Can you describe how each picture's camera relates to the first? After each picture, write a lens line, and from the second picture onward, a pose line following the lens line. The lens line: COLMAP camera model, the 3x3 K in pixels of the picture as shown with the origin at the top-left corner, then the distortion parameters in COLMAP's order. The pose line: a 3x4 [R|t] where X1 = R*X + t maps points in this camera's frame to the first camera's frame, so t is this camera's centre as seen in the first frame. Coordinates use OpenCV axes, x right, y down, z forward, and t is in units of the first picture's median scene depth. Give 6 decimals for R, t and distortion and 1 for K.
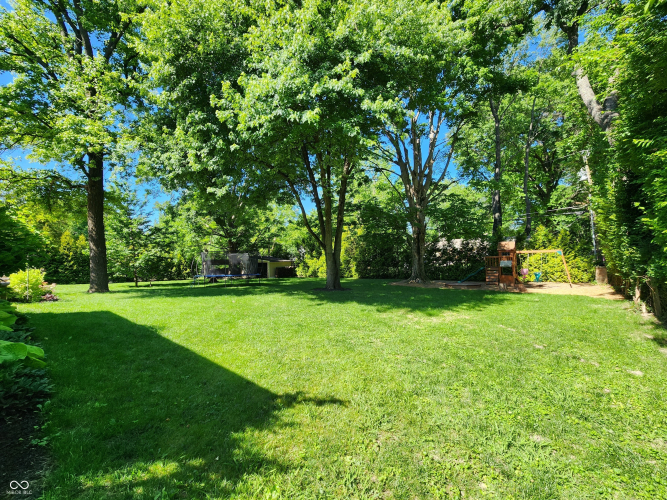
lens RADIAL K [[268.5, 0, 333.5], [0, 268.5, 250.0], [0, 0, 1]] dist [-0.002947, -0.000070]
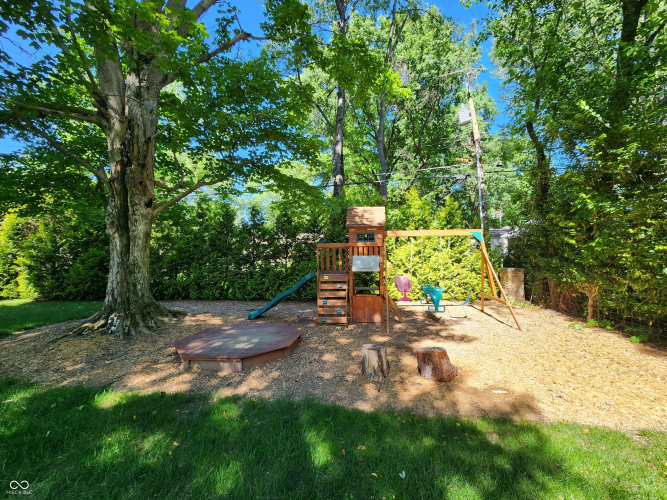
lens RADIAL K [[268.5, 0, 333.5], [0, 268.5, 250.0], [0, 0, 1]] dist [-0.002947, -0.000070]
pose [[0.847849, 0.018048, 0.529931, 0.378735], [-0.024371, 0.999691, 0.004946, 0.028389], [-0.529677, -0.017108, 0.848027, 0.653428]]
